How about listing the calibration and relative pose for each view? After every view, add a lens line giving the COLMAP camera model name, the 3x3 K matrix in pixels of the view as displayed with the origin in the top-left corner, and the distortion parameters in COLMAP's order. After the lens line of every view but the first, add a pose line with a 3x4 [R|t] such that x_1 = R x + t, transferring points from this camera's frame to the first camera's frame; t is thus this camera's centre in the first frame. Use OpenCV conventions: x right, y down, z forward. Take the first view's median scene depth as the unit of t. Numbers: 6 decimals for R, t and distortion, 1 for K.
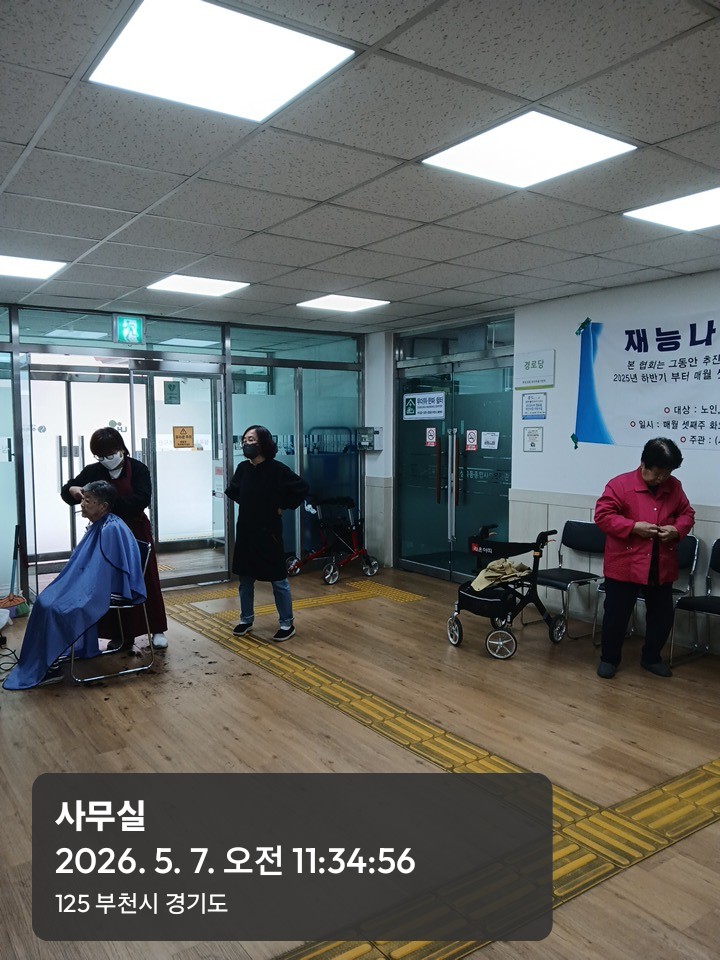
lens RADIAL K [[733.0, 0, 352.8], [0, 733.0, 492.1], [0, 0, 1]] dist [0.047896, -0.104199]
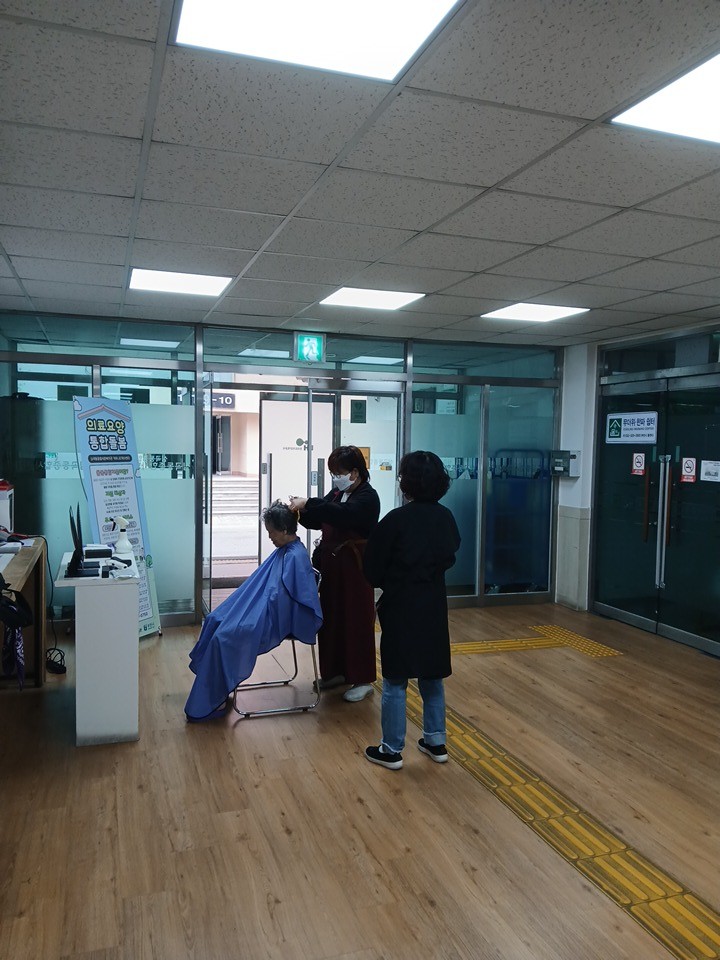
lens RADIAL K [[733.0, 0, 360.0], [0, 733.0, 490.1], [0, 0, 1]] dist [0.047896, -0.104199]
pose [[0.963336, 0.036825, -0.265760, 0.033193], [-0.043222, 0.998899, -0.018258, -0.021269], [0.264795, 0.029075, 0.963866, 0.112993]]
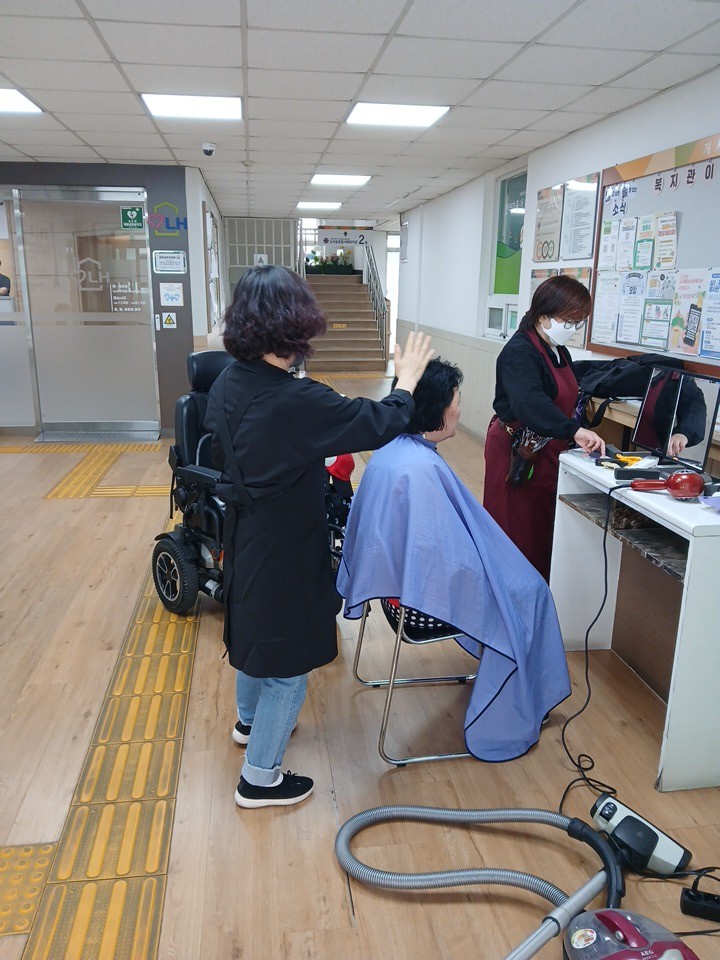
lens RADIAL K [[733.0, 0, 354.1], [0, 733.0, 492.9], [0, 0, 1]] dist [0.047896, -0.104199]
pose [[-0.884919, -0.135316, 0.445655, -0.488305], [0.034754, 0.935012, 0.352910, -0.113032], [-0.464447, 0.327785, -0.822707, 1.318020]]
